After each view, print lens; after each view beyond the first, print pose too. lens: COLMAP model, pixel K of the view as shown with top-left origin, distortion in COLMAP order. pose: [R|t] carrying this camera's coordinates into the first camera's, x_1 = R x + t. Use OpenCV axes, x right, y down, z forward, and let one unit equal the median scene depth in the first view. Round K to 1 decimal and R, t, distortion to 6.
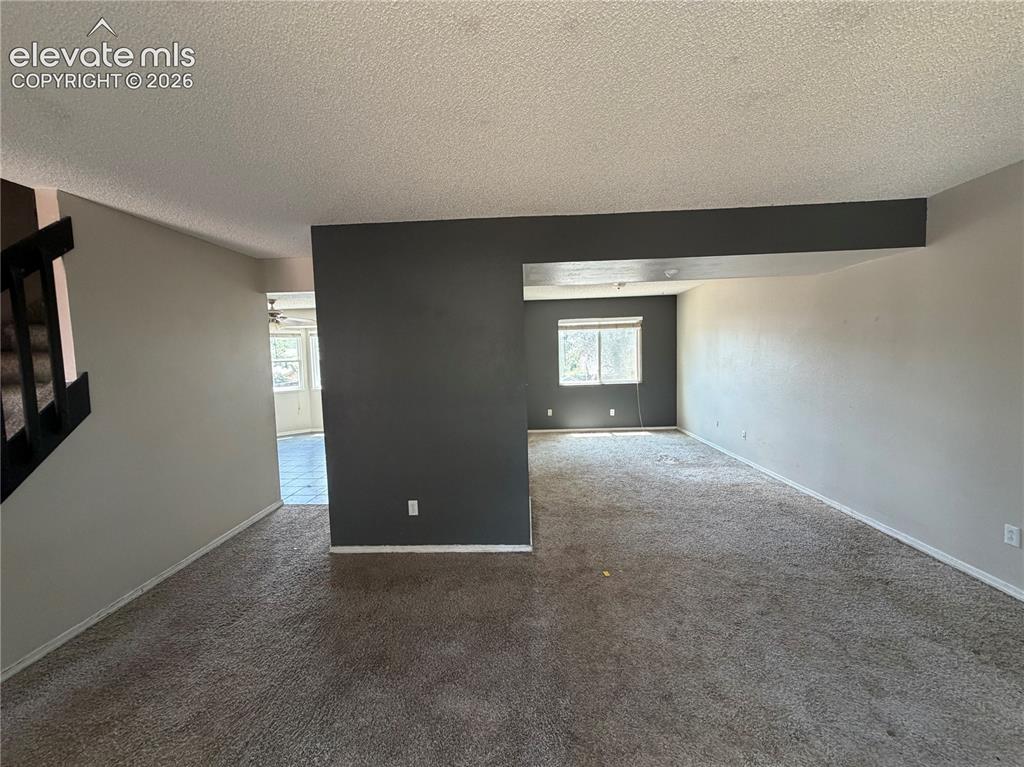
lens RADIAL K [[403.3, 0, 497.4], [0, 403.3, 383.3], [0, 0, 1]] dist [0.001648, 0.000112]
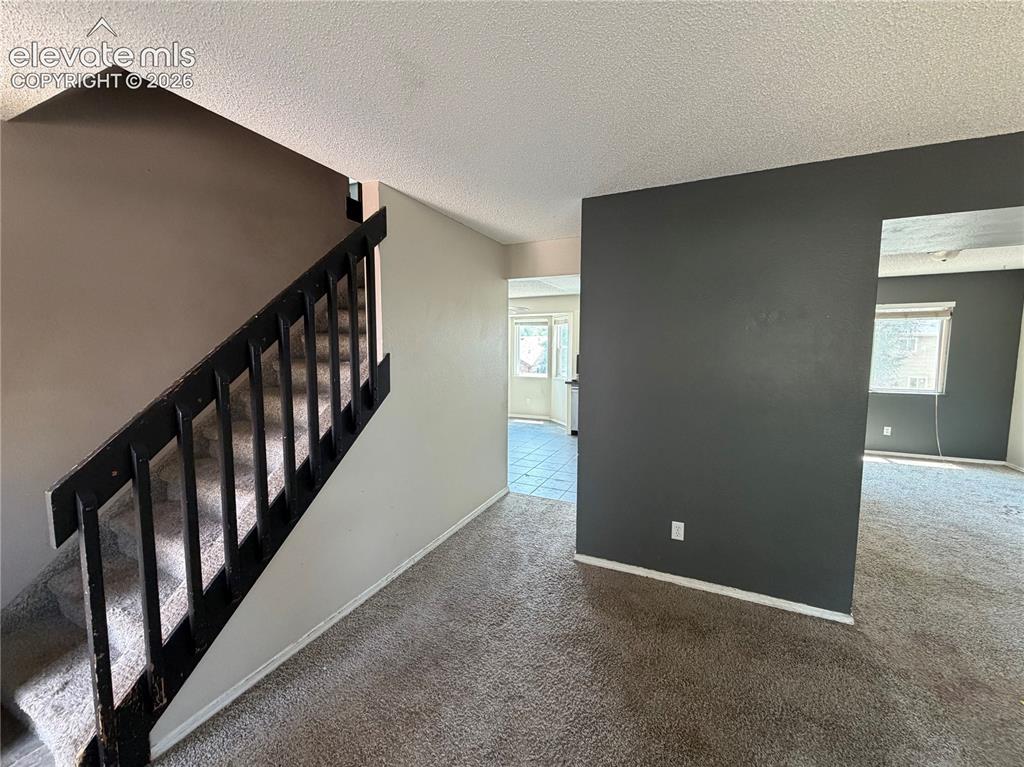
lens RADIAL K [[411.0, 0, 512.0], [0, 411.0, 383.5], [0, 0, 1]] dist [0.000380, -0.000146]
pose [[0.920754, 0.065970, -0.384527, -0.218231], [-0.057818, 0.997790, 0.032737, -0.001480], [0.385837, -0.007910, 0.922533, 0.090957]]
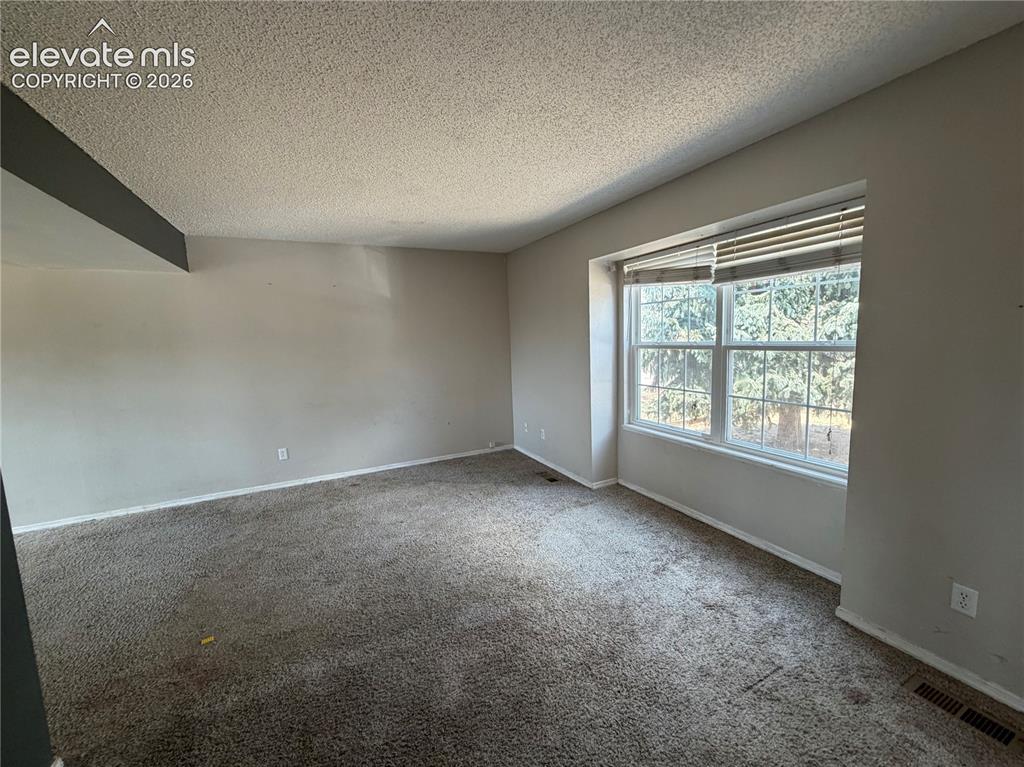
lens RADIAL K [[411.0, 0, 512.0], [0, 411.0, 383.5], [0, 0, 1]] dist [0.000380, -0.000146]
pose [[-0.476448, -0.056367, 0.877394, -0.553278], [0.118239, 0.984769, 0.127472, -0.026803], [-0.871216, 0.164476, -0.462527, 0.667162]]
